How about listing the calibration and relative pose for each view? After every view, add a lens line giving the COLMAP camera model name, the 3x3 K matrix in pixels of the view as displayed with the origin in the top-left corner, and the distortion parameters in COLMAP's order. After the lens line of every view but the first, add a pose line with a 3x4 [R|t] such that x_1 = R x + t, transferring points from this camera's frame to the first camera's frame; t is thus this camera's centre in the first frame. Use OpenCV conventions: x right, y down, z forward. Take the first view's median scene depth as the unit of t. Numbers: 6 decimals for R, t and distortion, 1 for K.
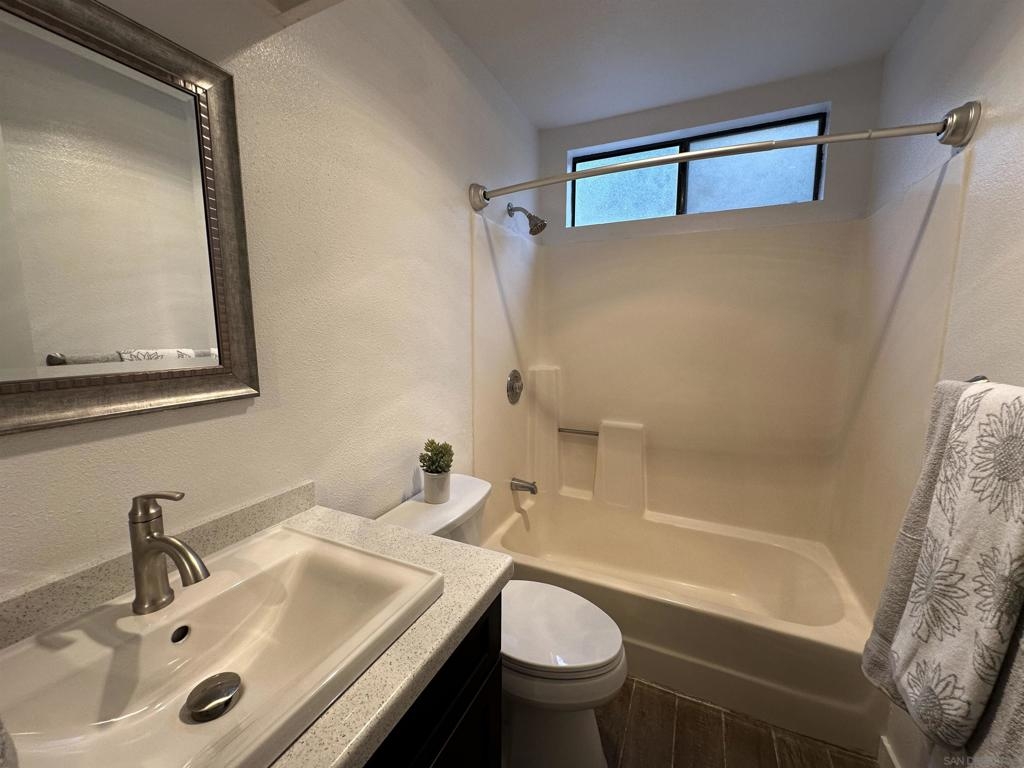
lens RADIAL K [[411.9, 0, 512.0], [0, 411.9, 384.0], [0, 0, 1]] dist [0.000116, 0.000003]
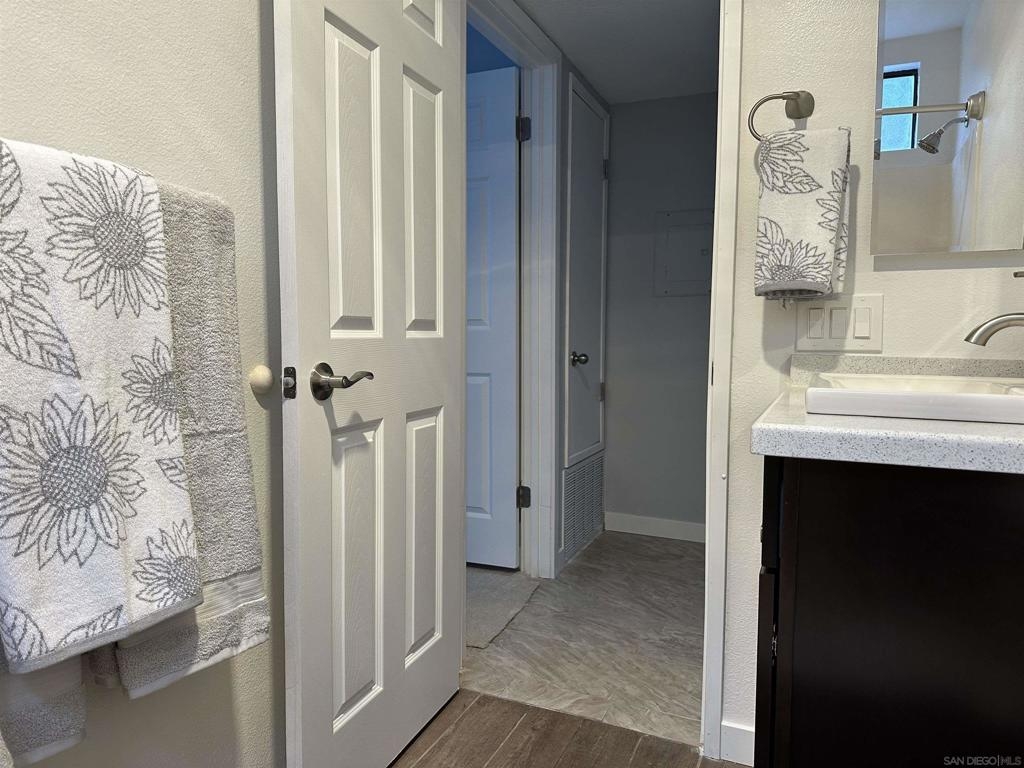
lens RADIAL K [[719.6, 0, 512.0], [0, 719.6, 384.0], [0, 0, 1]] dist [0.003825, 0.000642]
pose [[-0.999373, -0.006678, -0.034766, 0.450305], [-0.013624, 0.978963, 0.203582, 0.145139], [0.032675, 0.203928, -0.978440, 2.256048]]
